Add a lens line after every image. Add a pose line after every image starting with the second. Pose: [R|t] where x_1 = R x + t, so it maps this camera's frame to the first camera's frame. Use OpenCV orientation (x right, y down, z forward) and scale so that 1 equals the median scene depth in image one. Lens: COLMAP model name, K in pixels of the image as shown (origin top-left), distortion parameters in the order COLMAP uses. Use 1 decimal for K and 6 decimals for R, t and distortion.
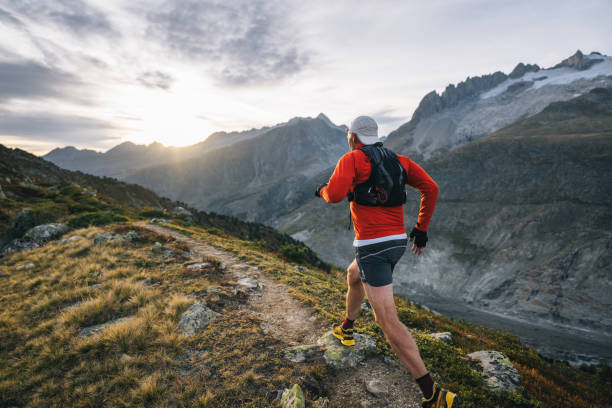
lens RADIAL K [[897.4, 0, 306.0], [0, 897.4, 204.0], [0, 0, 1]] dist [-0.015310, -0.043610]
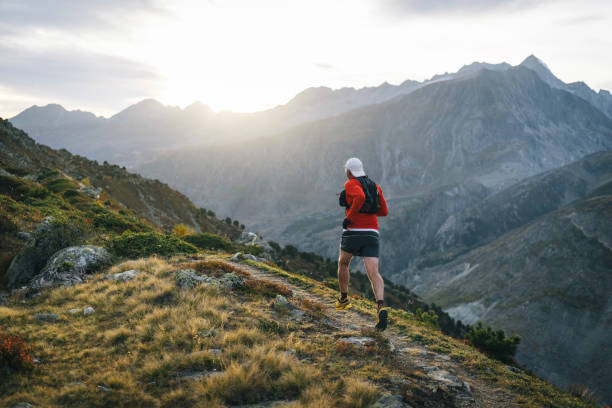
lens RADIAL K [[897.4, 0, 306.0], [0, 897.4, 204.0], [0, 0, 1]] dist [-0.015310, -0.043610]
pose [[0.923764, 0.068442, -0.376797, 0.090075], [-0.090445, 0.995057, -0.040993, 0.005619], [0.372129, 0.071947, 0.925388, 0.529349]]
